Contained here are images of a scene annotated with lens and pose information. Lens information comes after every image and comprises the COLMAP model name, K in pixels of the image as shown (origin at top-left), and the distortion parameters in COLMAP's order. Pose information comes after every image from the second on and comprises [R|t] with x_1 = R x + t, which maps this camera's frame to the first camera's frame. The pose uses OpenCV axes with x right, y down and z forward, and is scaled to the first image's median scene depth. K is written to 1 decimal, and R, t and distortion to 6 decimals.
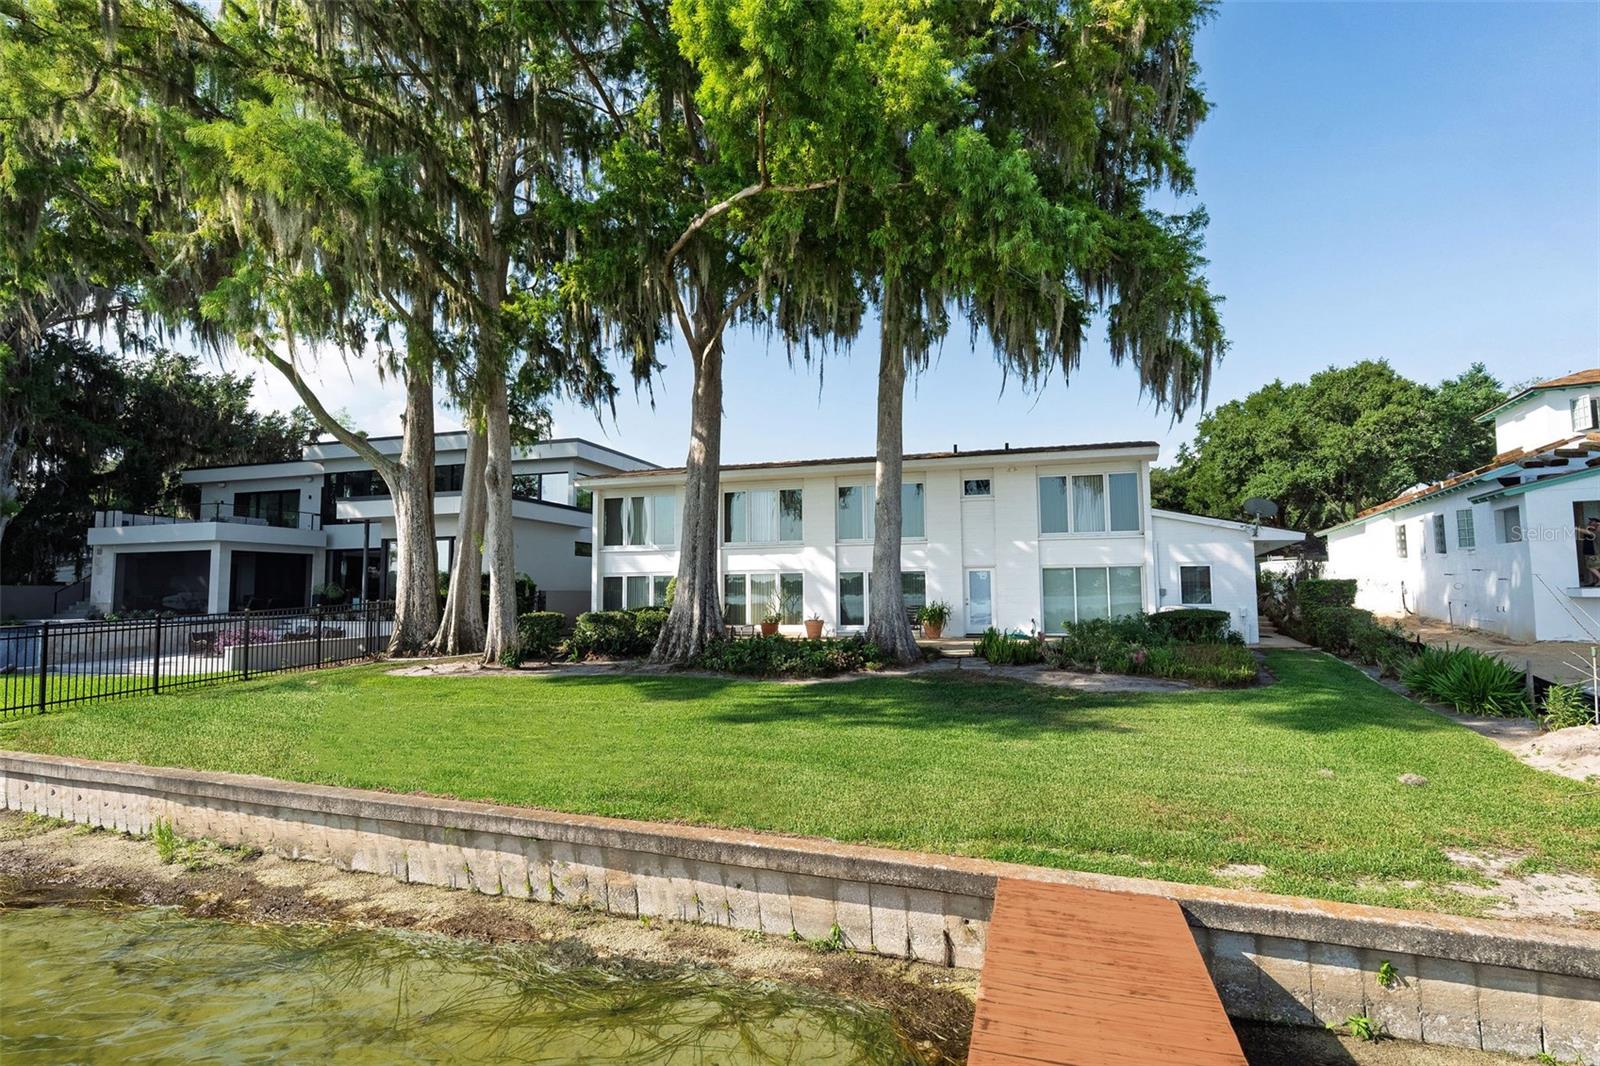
lens RADIAL K [[698.0, 0, 800.0], [0, 698.0, 533.0], [0, 0, 1]] dist [0.001130, -0.000025]
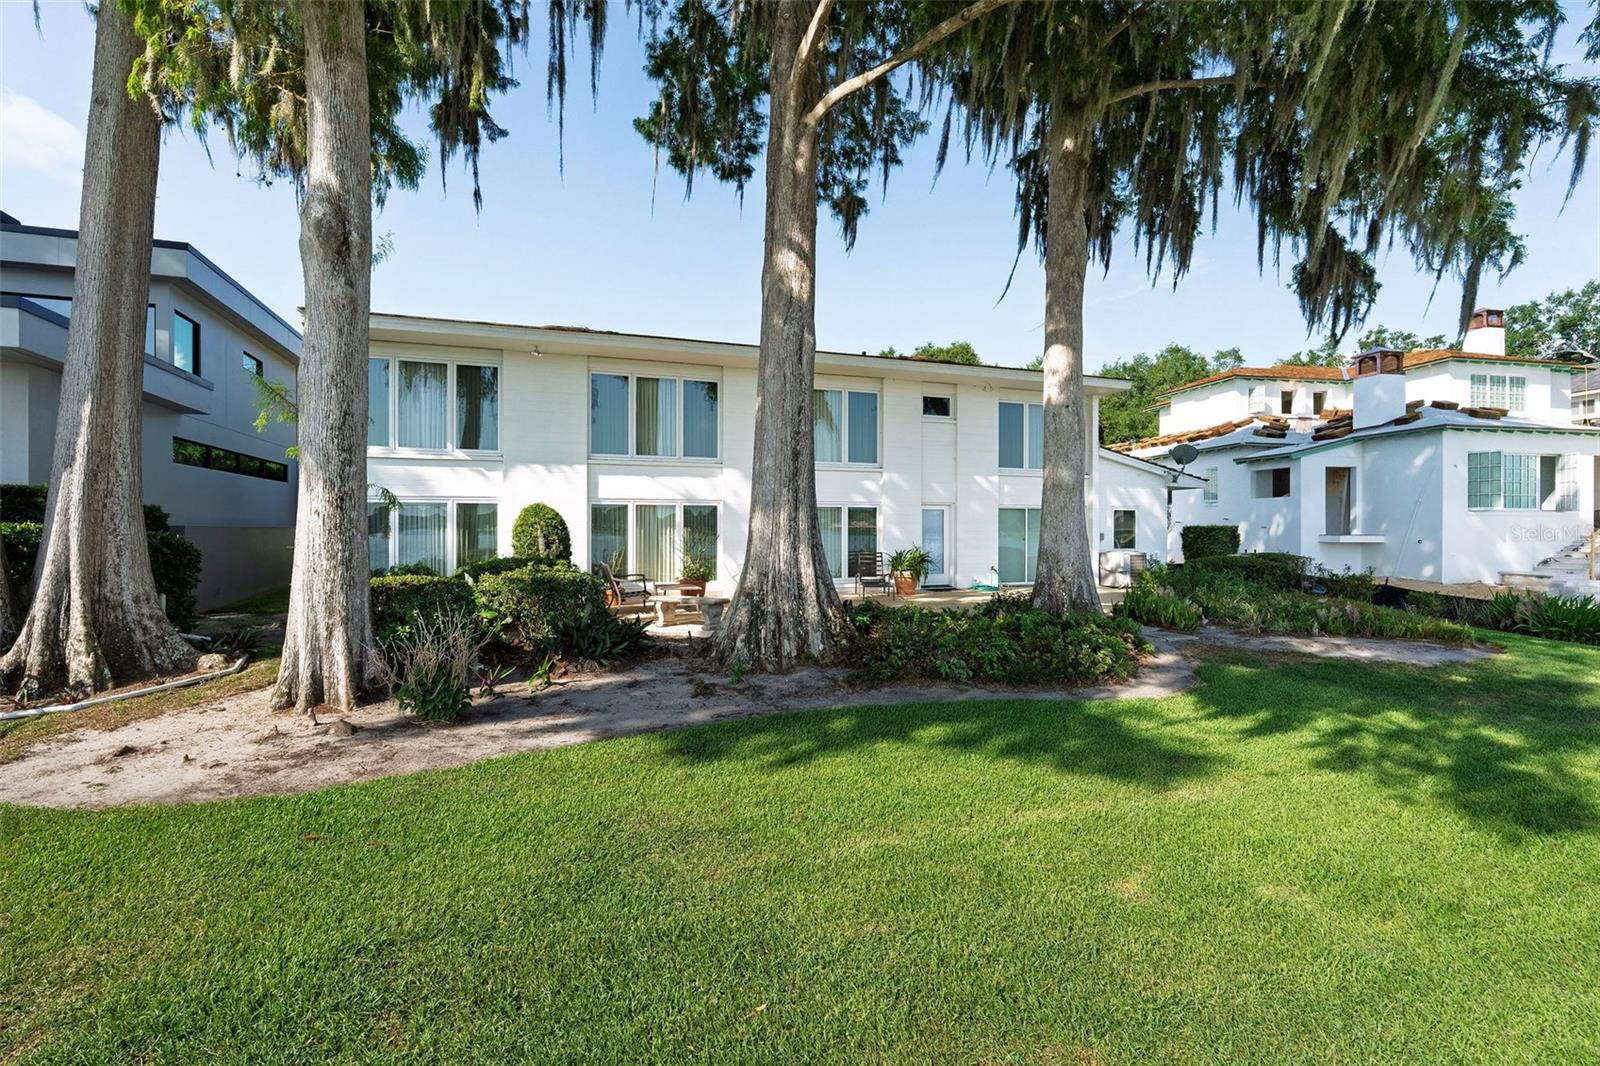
lens RADIAL K [[698.0, 0, 800.0], [0, 698.0, 533.0], [0, 0, 1]] dist [0.001130, -0.000025]
pose [[0.840785, 0.007752, 0.541314, -0.320604], [-0.055388, 0.995882, 0.071769, 0.032049], [-0.538528, -0.090325, 0.837752, 0.400034]]
